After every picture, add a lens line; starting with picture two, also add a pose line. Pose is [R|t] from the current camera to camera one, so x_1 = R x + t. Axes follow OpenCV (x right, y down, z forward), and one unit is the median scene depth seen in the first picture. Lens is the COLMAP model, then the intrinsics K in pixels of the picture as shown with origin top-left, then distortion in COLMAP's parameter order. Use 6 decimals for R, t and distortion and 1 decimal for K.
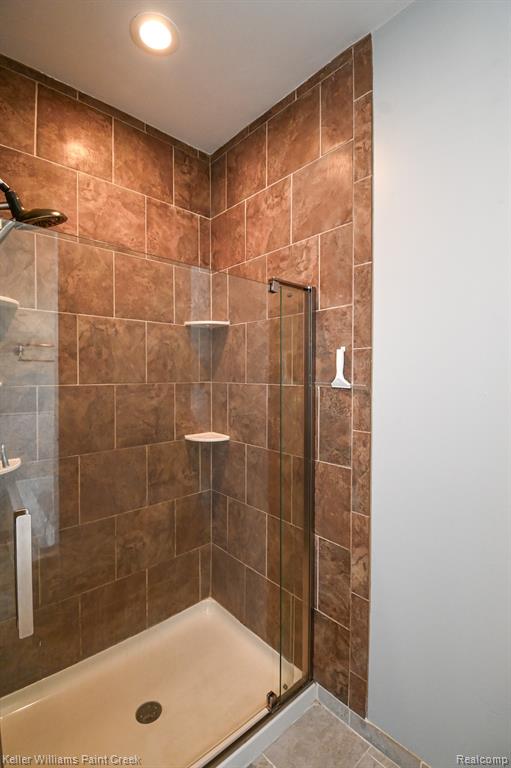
lens RADIAL K [[346.9, 0, 256.9], [0, 346.9, 380.6], [0, 0, 1]] dist [0.001932, -0.000103]
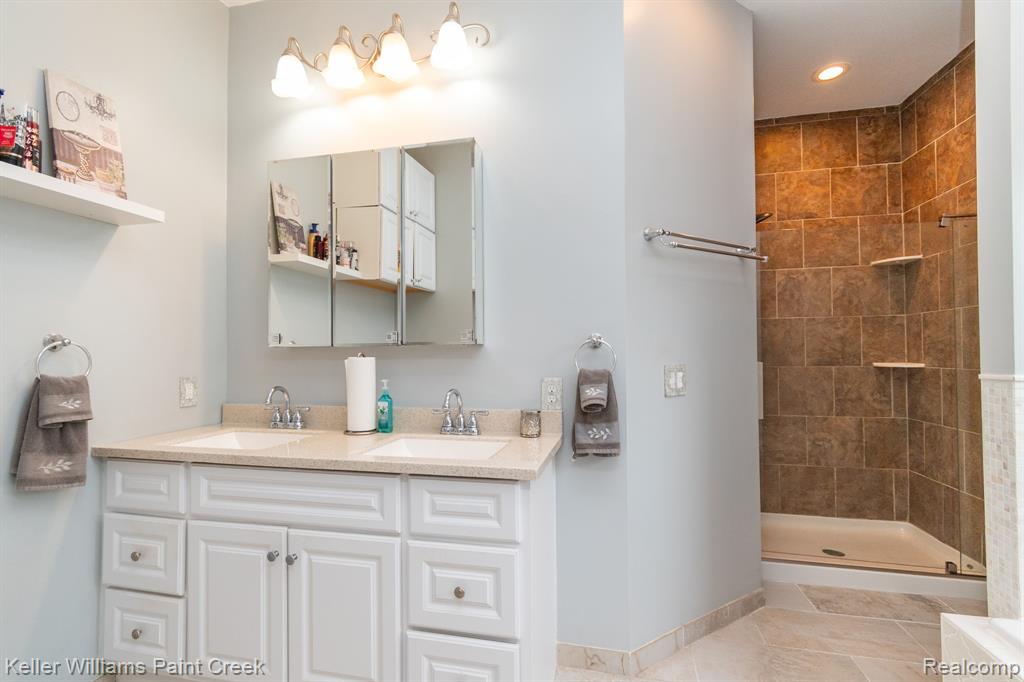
lens RADIAL K [[467.3, 0, 515.8], [0, 467.3, 347.2], [0, 0, 1]] dist [0.003861, 0.000450]
pose [[0.580792, -0.018675, -0.813838, 0.418058], [-0.007484, 0.999572, -0.028277, 0.187151], [0.814018, 0.022514, 0.580404, -0.969237]]
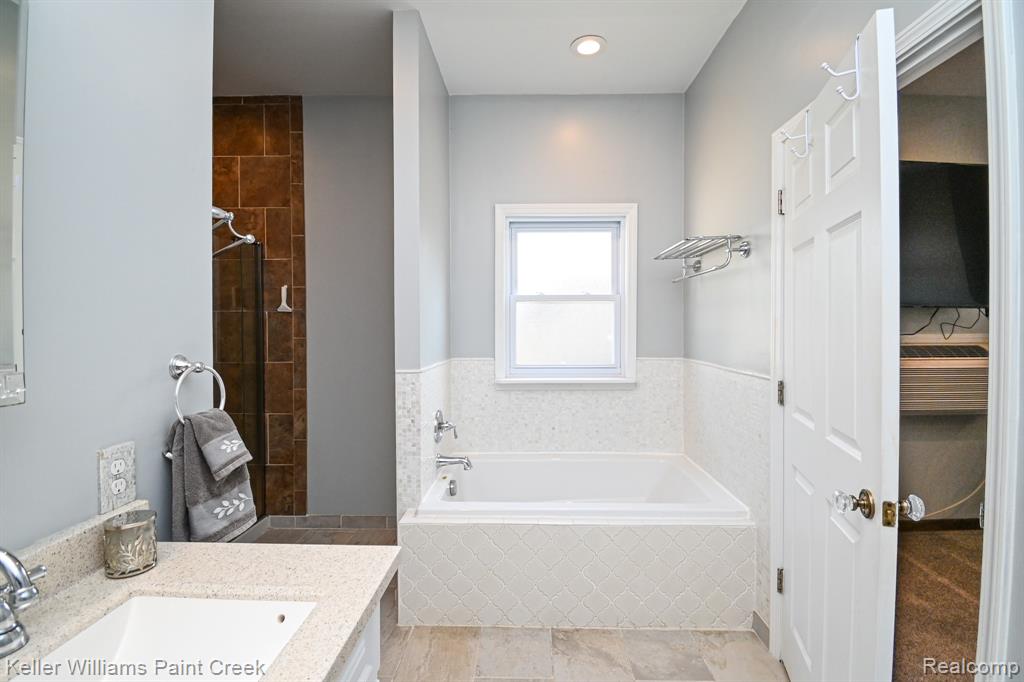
lens RADIAL K [[462.5, 0, 515.4], [0, 462.5, 337.3], [0, 0, 1]] dist [0.001932, -0.000103]
pose [[0.680758, -0.021580, 0.732190, -0.482636], [0.014592, 0.999767, 0.015899, 0.099248], [-0.732363, -0.000139, 0.680915, -0.984940]]
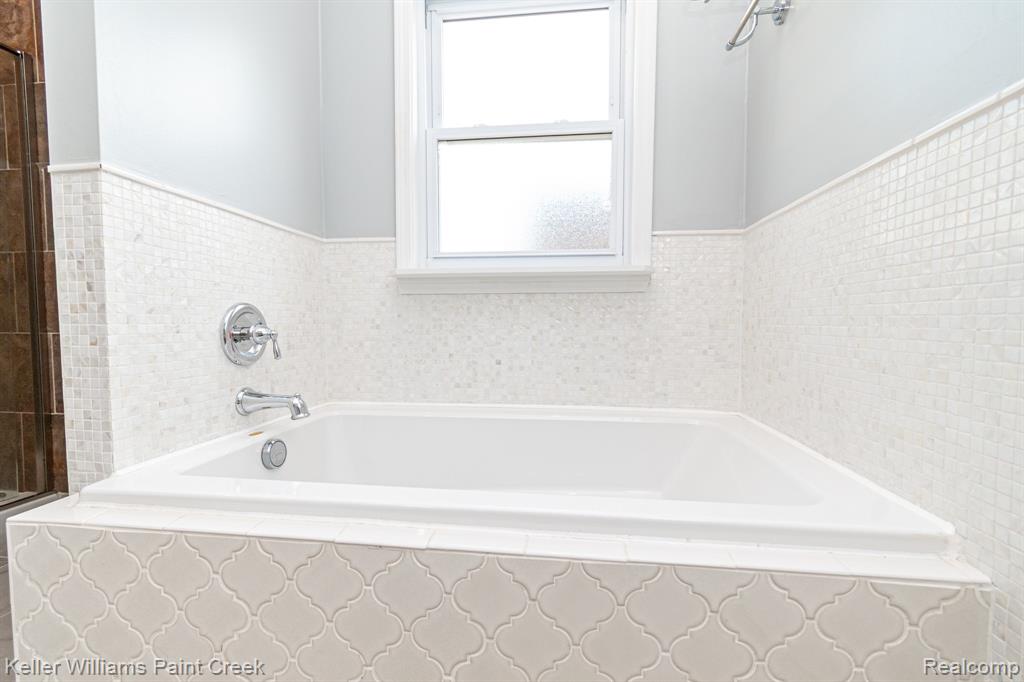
lens RADIAL K [[453.1, 0, 508.9], [0, 453.1, 347.9], [0, 0, 1]] dist [-0.000939, -0.000123]
pose [[0.758276, -0.035972, 0.650941, 0.284095], [0.010427, 0.999018, 0.043061, 0.403772], [-0.651850, -0.025865, 0.757906, -0.641207]]
